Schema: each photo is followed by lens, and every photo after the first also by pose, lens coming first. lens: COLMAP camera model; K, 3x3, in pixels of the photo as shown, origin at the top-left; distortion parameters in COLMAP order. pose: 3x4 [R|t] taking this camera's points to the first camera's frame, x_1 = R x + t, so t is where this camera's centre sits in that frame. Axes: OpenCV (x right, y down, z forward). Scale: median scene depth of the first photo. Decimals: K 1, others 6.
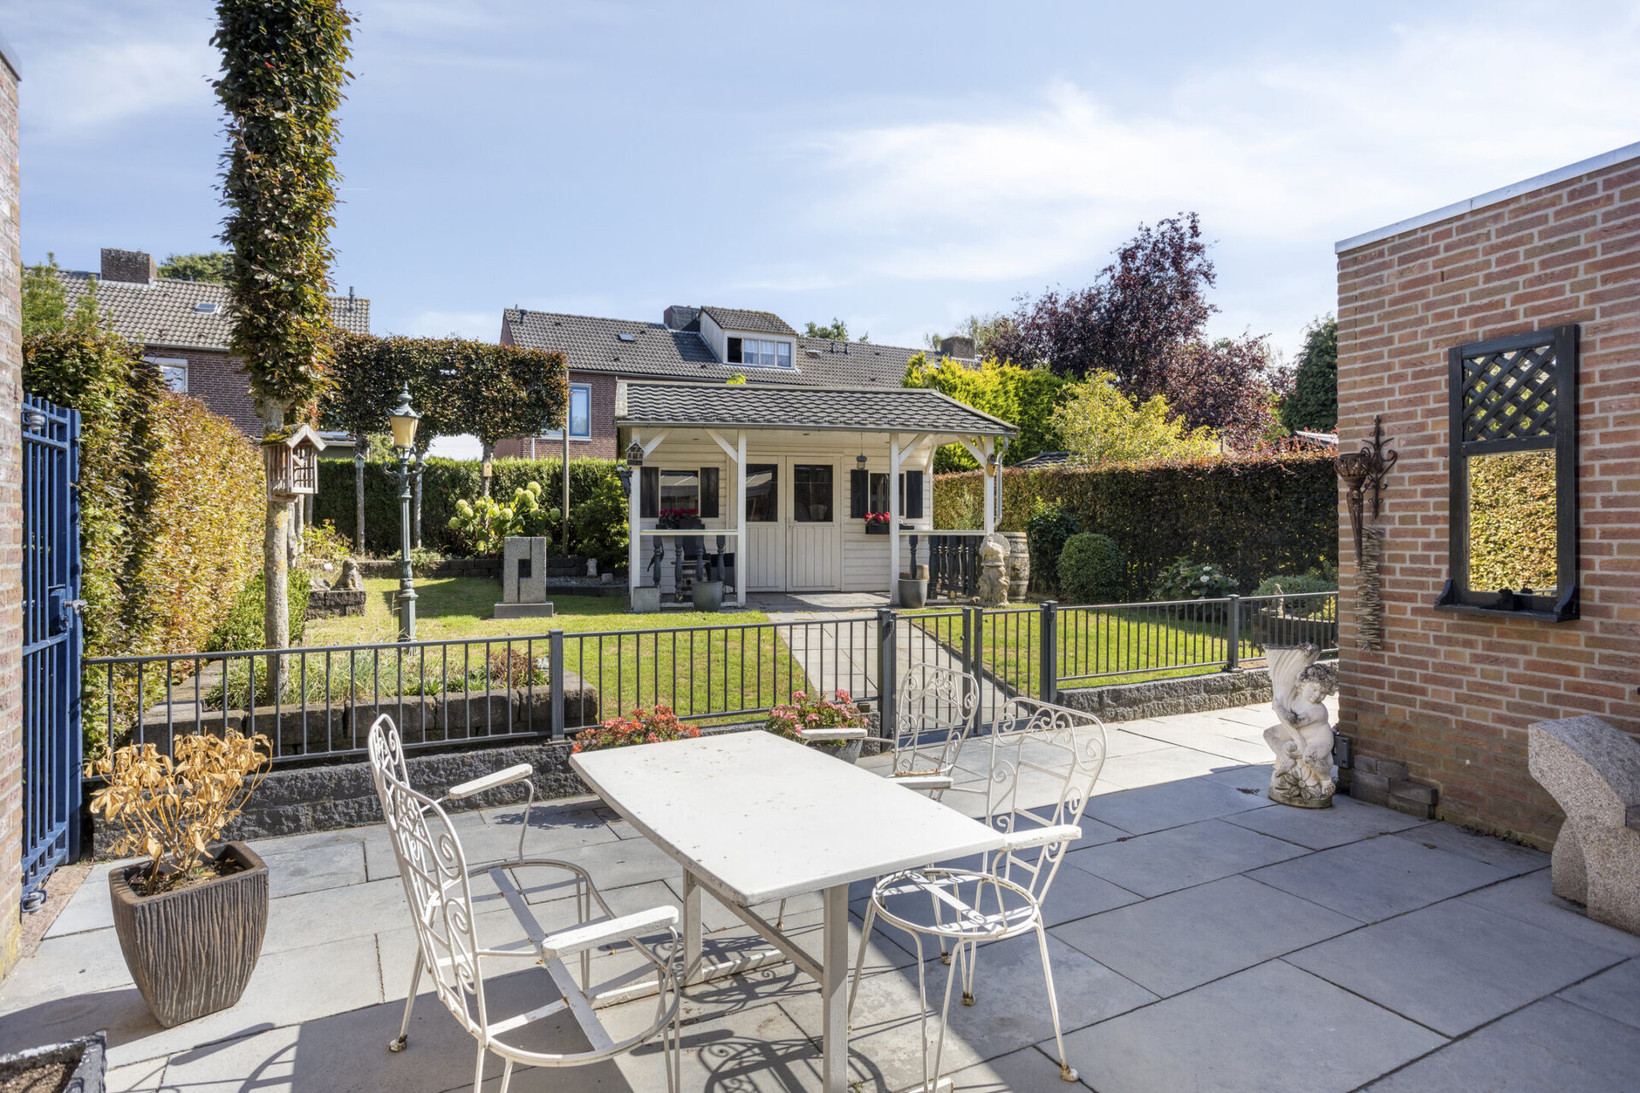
lens RADIAL K [[904.6, 0, 826.1], [0, 904.6, 544.3], [0, 0, 1]] dist [-0.024093, 0.024358]
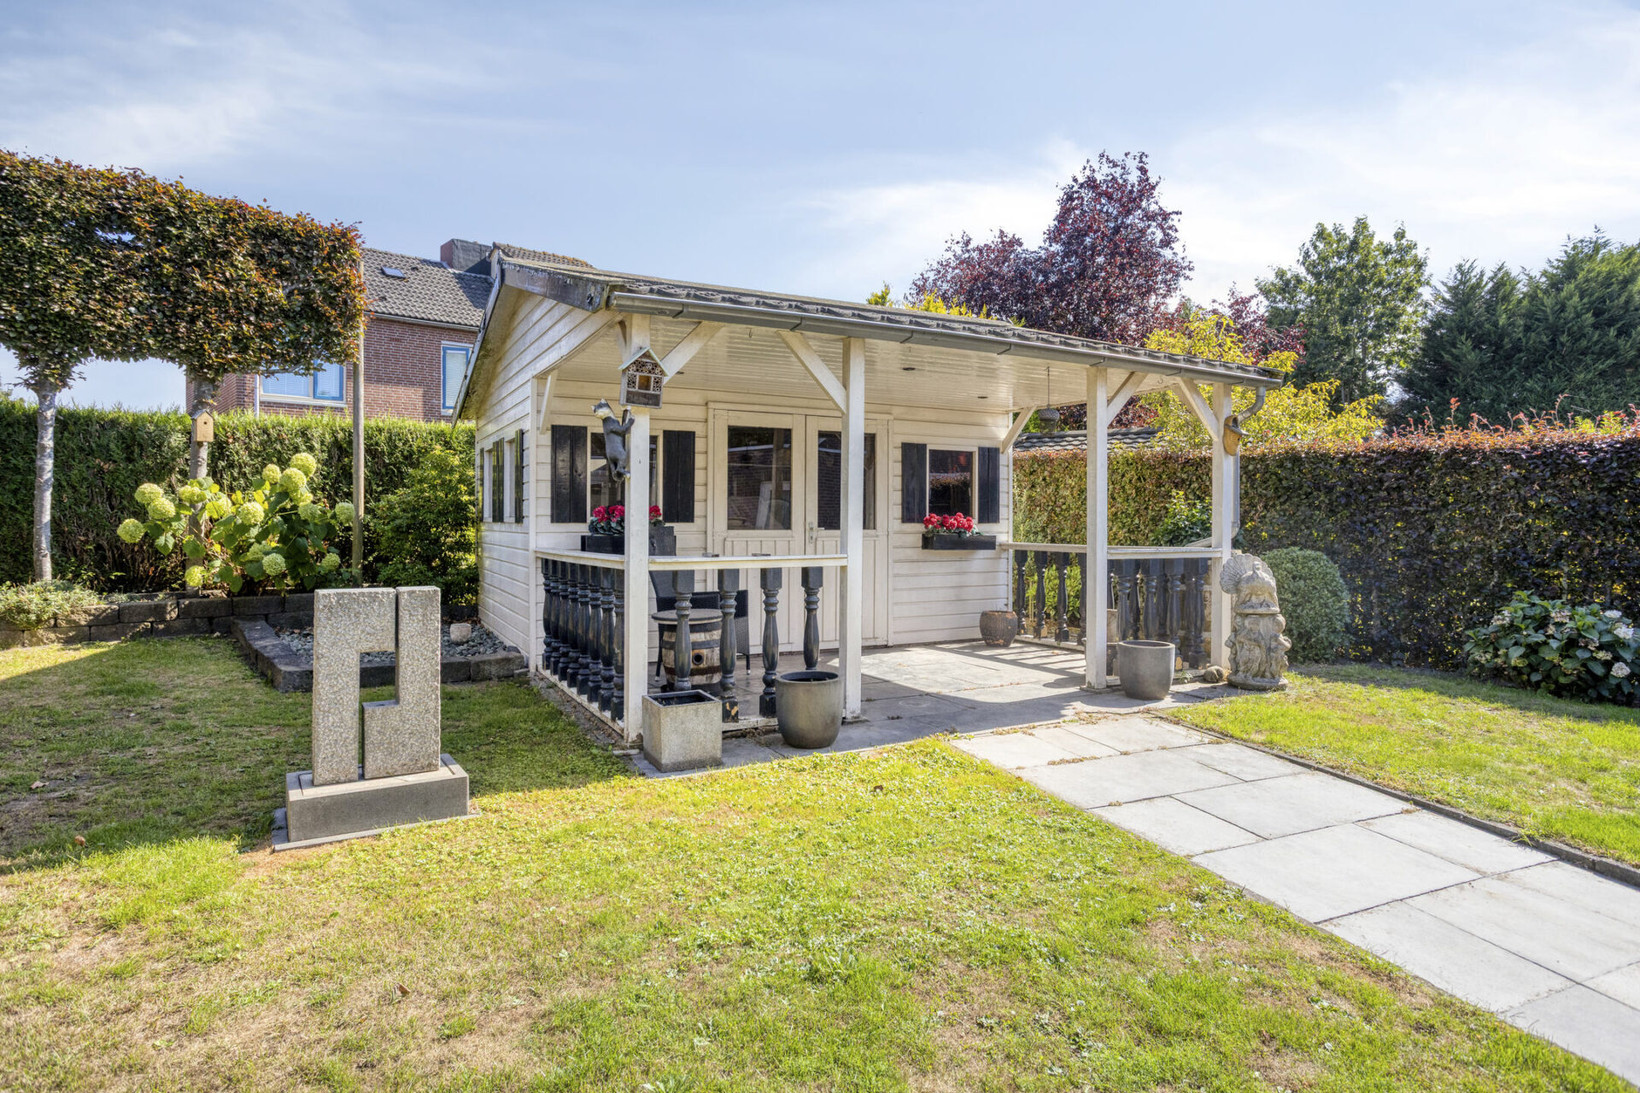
lens RADIAL K [[904.6, 0, 821.0], [0, 904.6, 532.9], [0, 0, 1]] dist [-0.024093, 0.024358]
pose [[0.963596, -0.001353, 0.267358, -0.168301], [0.002620, 0.999987, -0.004381, -0.018110], [-0.267349, 0.004922, 0.963587, 0.395955]]
